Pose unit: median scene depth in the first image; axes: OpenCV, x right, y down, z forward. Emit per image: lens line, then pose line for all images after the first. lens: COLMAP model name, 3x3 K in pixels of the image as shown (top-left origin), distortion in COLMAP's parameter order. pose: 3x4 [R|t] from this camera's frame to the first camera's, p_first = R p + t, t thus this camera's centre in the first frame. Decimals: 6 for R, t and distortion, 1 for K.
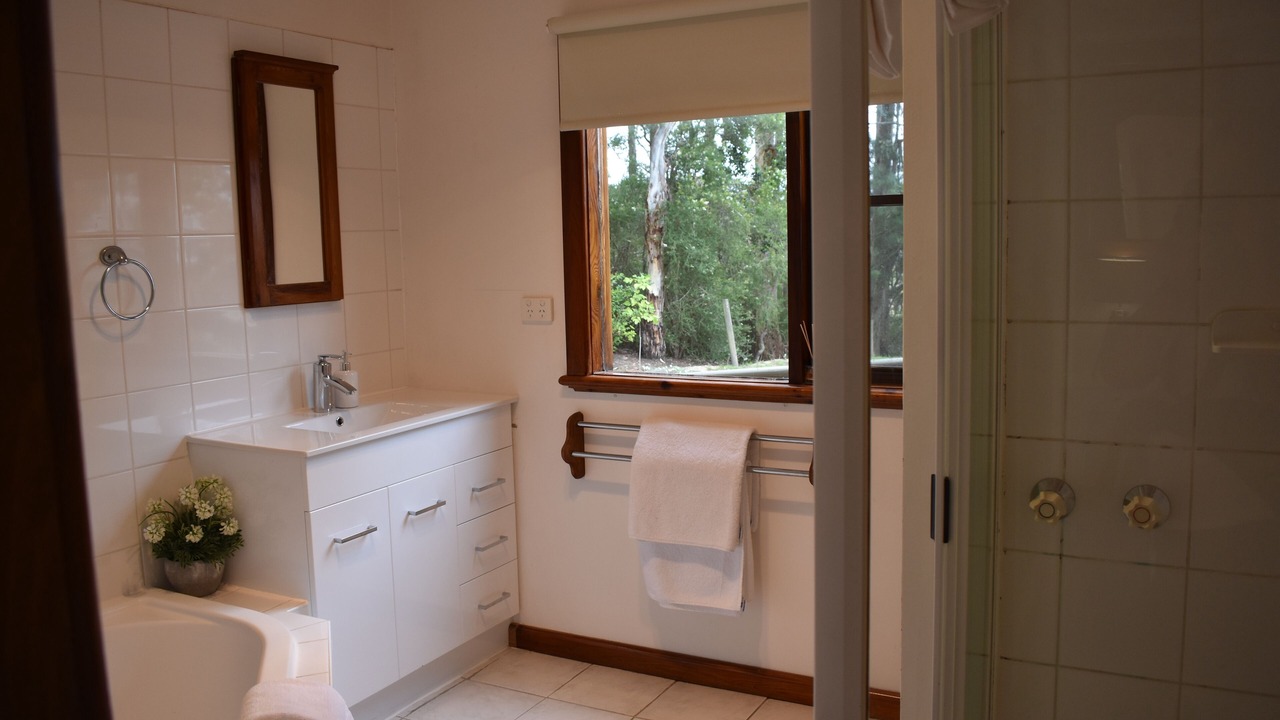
lens RADIAL K [[1039.5, 0, 640.0], [0, 1039.5, 360.0], [0, 0, 1]] dist [-0.078652, 0.004570]
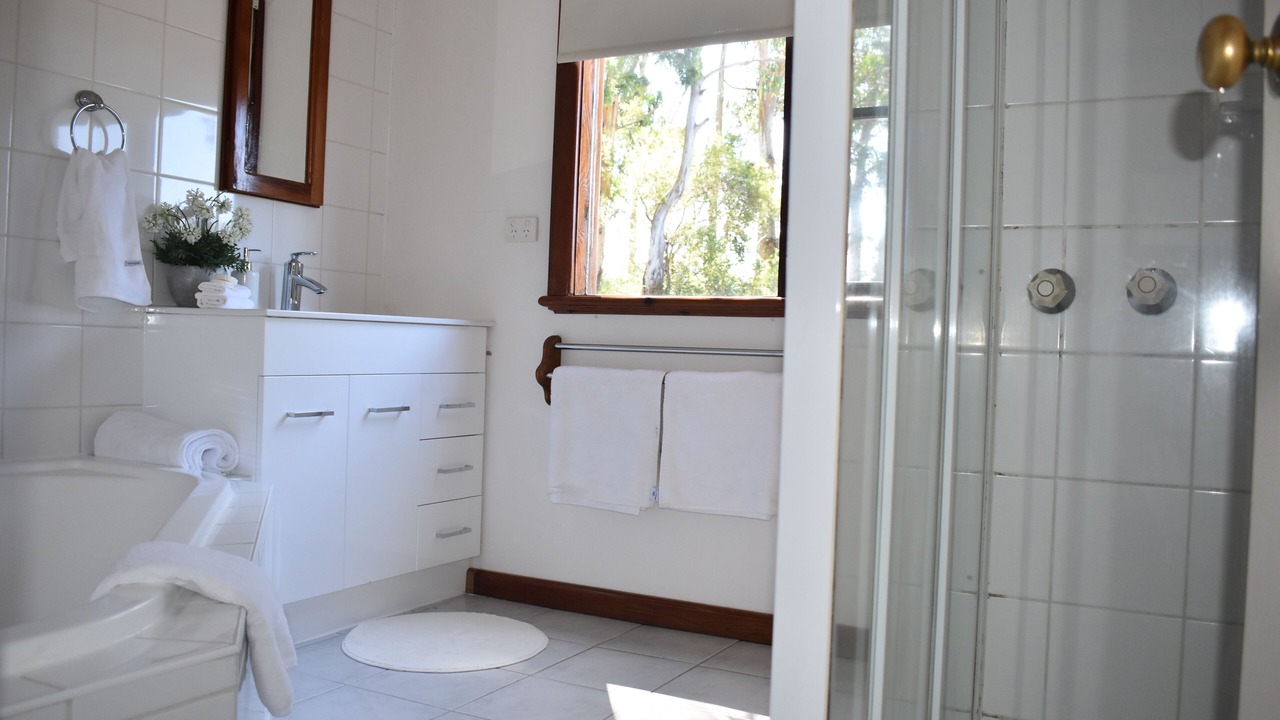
lens RADIAL K [[1054.3, 0, 640.0], [0, 1054.3, 360.0], [0, 0, 1]] dist [-0.075742, -0.000915]
pose [[0.998181, 0.060128, 0.004341, 0.014739], [-0.059385, 0.993128, -0.100851, 0.167012], [-0.010375, 0.100410, 0.994892, 0.035092]]
